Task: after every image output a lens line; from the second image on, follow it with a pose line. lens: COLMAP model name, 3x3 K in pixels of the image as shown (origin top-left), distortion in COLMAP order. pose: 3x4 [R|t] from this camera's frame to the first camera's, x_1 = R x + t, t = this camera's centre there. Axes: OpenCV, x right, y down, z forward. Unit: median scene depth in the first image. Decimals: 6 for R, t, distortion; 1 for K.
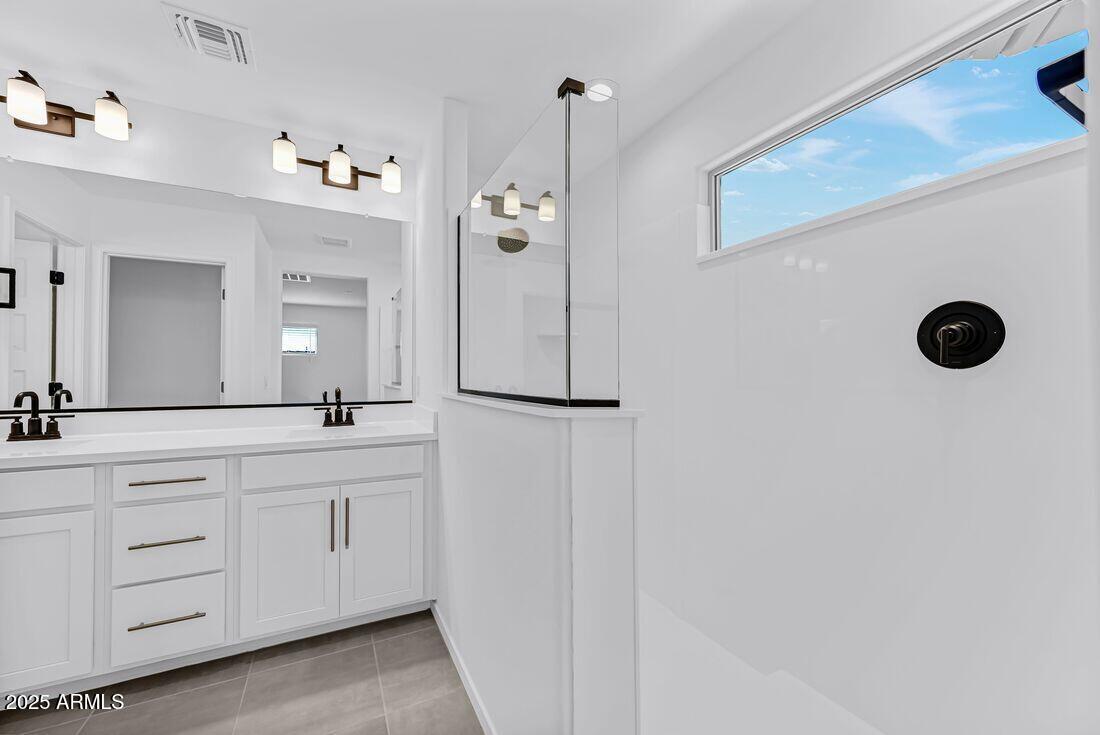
lens RADIAL K [[436.4, 0, 538.8], [0, 436.4, 368.8], [0, 0, 1]] dist [0.014887, 0.000917]
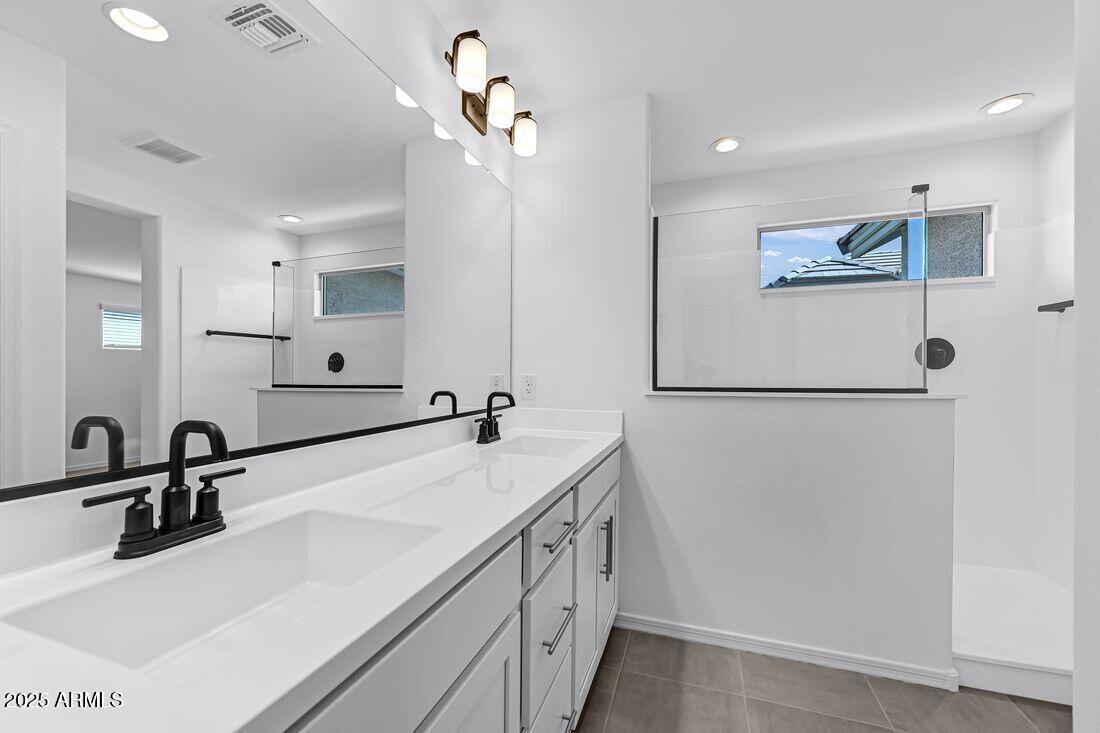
lens RADIAL K [[436.4, 0, 554.1], [0, 436.4, 365.8], [0, 0, 1]] dist [0.014887, 0.000917]
pose [[0.720095, 0.004477, 0.693861, -6.081683], [-0.002177, 0.999989, -0.004193, -0.004008], [-0.693872, 0.001509, 0.720097, 2.413441]]
